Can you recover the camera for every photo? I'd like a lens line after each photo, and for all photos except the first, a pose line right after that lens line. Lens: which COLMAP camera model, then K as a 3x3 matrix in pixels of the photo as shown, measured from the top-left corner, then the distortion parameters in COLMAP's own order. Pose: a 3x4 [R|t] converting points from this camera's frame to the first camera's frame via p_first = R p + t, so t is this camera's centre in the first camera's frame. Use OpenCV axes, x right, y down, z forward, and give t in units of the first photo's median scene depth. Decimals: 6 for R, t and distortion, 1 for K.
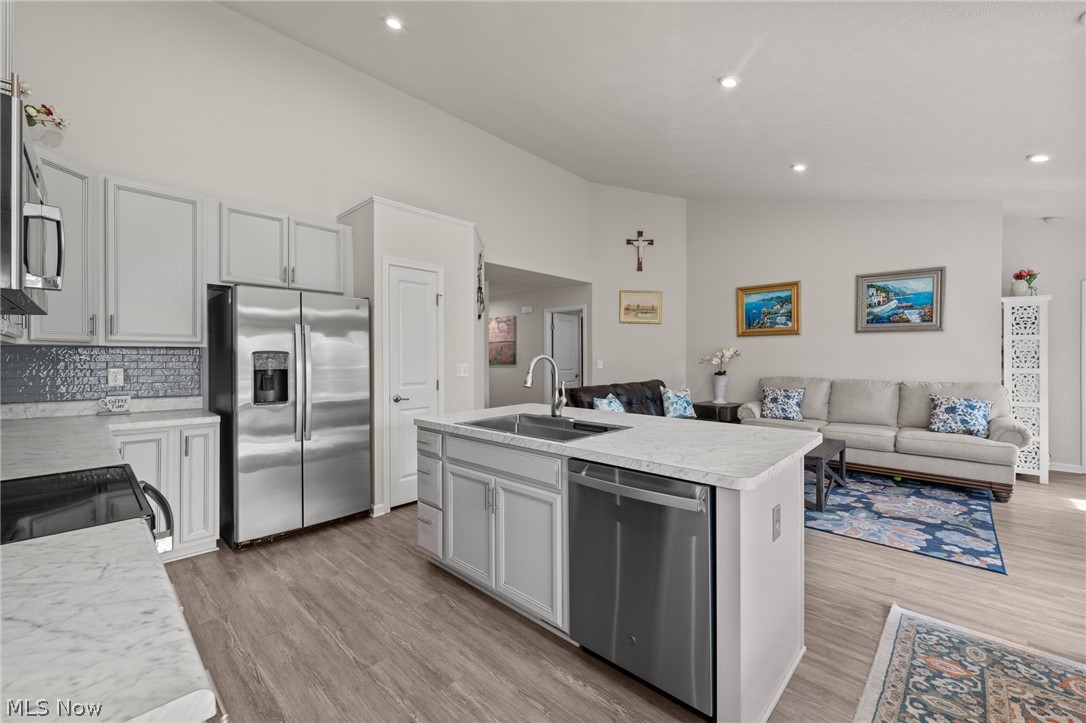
lens RADIAL K [[437.3, 0, 545.8], [0, 437.3, 359.3], [0, 0, 1]] dist [-0.001363, -0.000139]
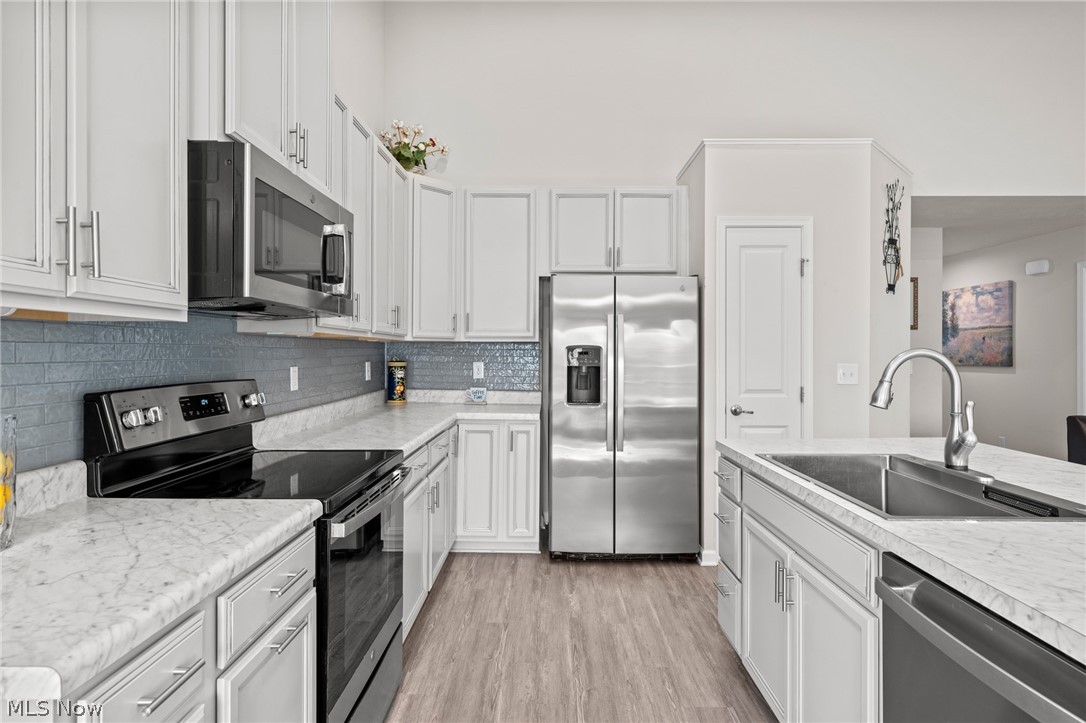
lens RADIAL K [[569.5, 0, 543.6], [0, 569.5, 353.2], [0, 0, 1]] dist [0.001637, -0.000220]
pose [[0.676557, 0.004768, -0.736375, 0.144091], [-0.007961, 0.999968, -0.000840, -0.001150], [0.736347, 0.006430, 0.676573, 0.133522]]
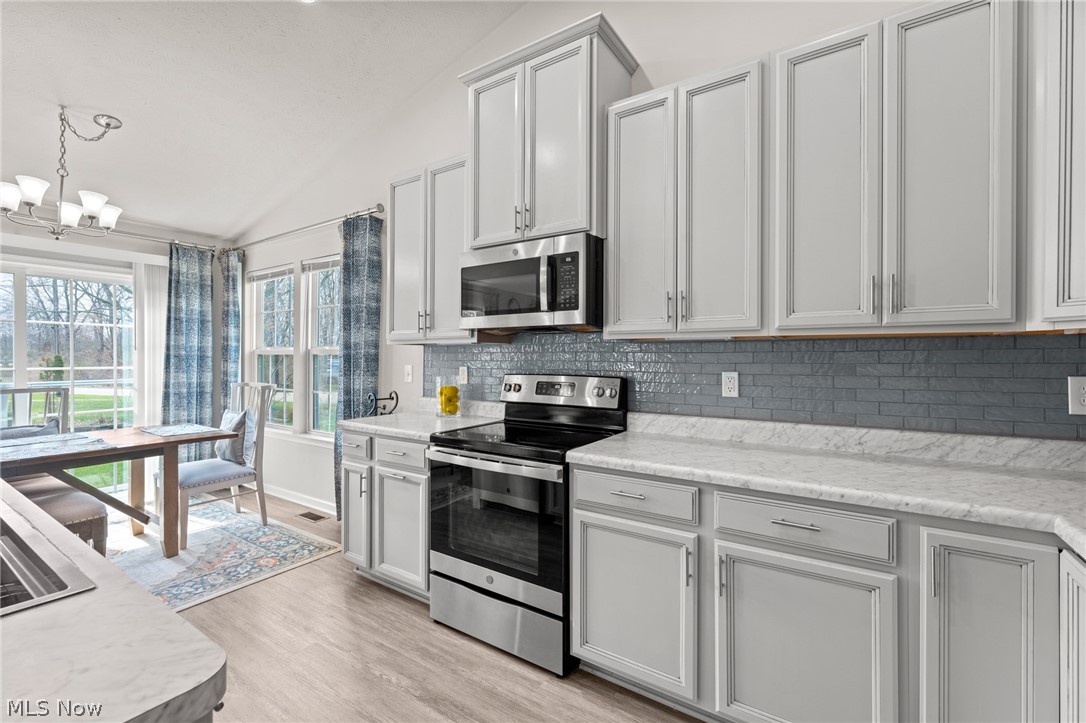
lens RADIAL K [[457.0, 0, 545.0], [0, 457.0, 359.3], [0, 0, 1]] dist [0.000633, -0.000098]
pose [[-0.984202, 0.001734, -0.177040, -0.316436], [-0.000156, 0.999943, 0.010660, -0.003462], [0.177049, 0.010519, -0.984146, 0.950247]]
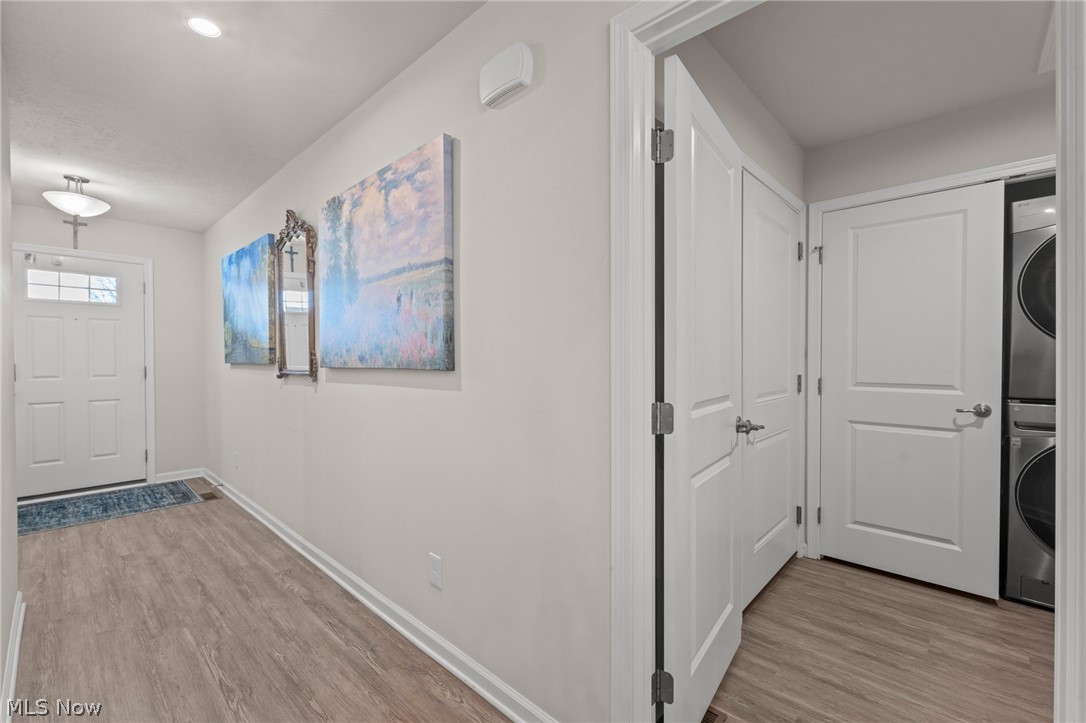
lens RADIAL K [[457.0, 0, 545.0], [0, 457.0, 359.3], [0, 0, 1]] dist [0.000633, -0.000098]
pose [[1.000000, -0.000923, 0.000080, -0.059203], [0.000923, 0.999999, 0.001281, 0.012446], [-0.000081, -0.001280, 0.999999, 1.786512]]
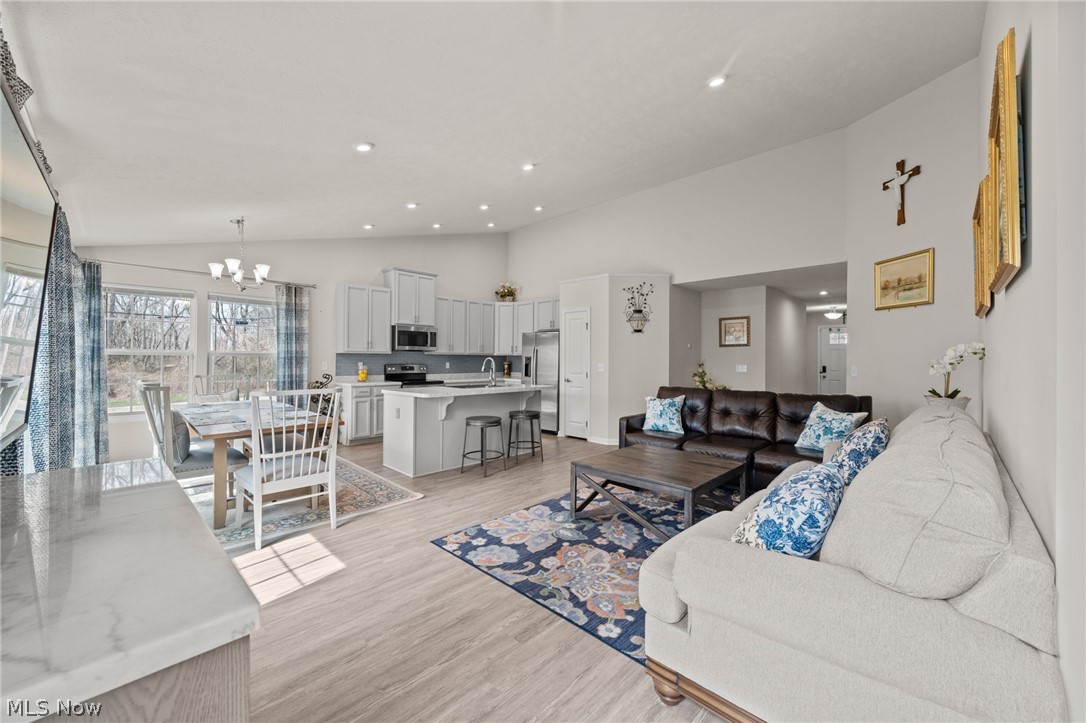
lens RADIAL K [[417.9, 0, 544.9], [0, 417.9, 358.6], [0, 0, 1]] dist [-0.001158, -0.000149]
pose [[-0.015579, -0.000778, -0.999878, 1.604407], [-0.010823, 0.999941, -0.000610, -0.005674], [0.999820, 0.010812, -0.015587, 0.971047]]
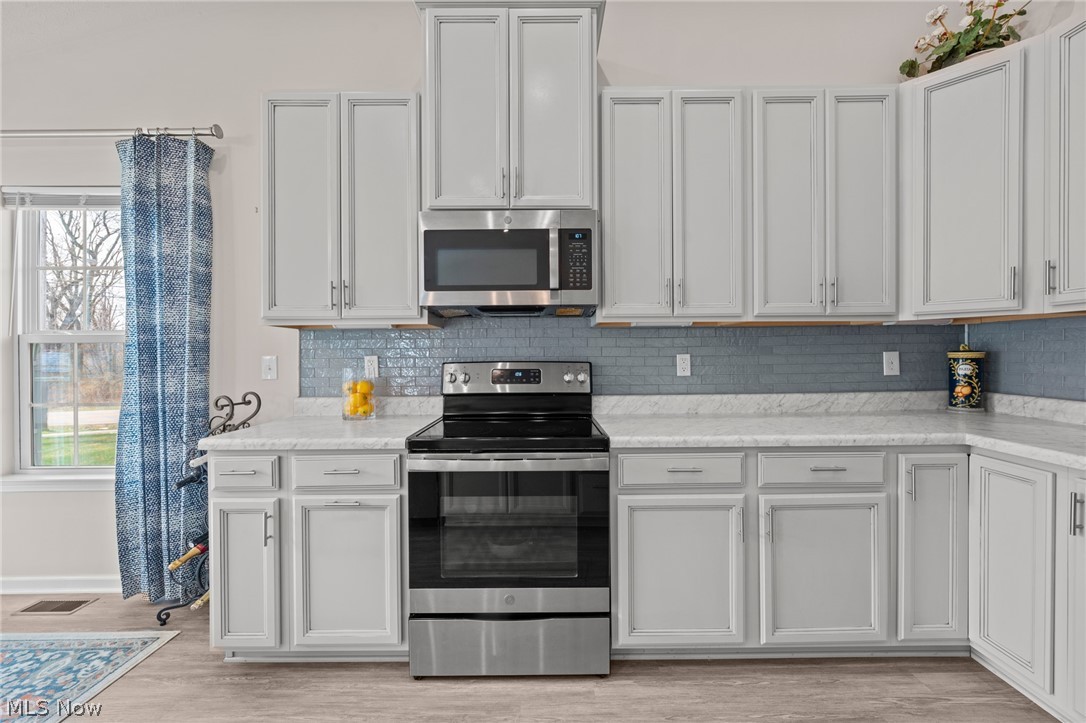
lens RADIAL K [[426.5, 0, 544.1], [0, 426.5, 358.2], [0, 0, 1]] dist [-0.001446, 0.000229]
pose [[-0.727193, 0.013429, -0.686301, -0.067028], [0.005650, 0.999892, 0.013579, 0.015338], [0.686409, 0.005998, -0.727191, 0.730296]]
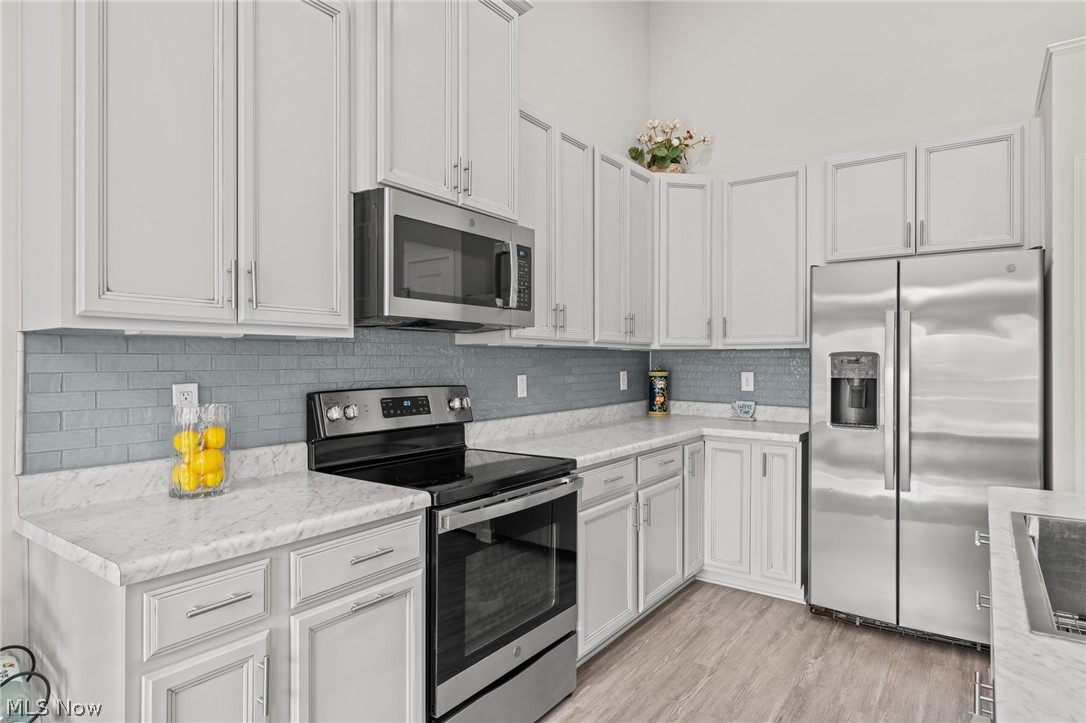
lens RADIAL K [[609.5, 0, 543.0], [0, 609.5, 361.5], [0, 0, 1]] dist [0.003531, 0.000282]
pose [[0.129102, 0.001933, -0.991629, 0.237731], [-0.004647, 0.999988, 0.001344, -0.002154], [0.991620, 0.004434, 0.129109, 0.323027]]
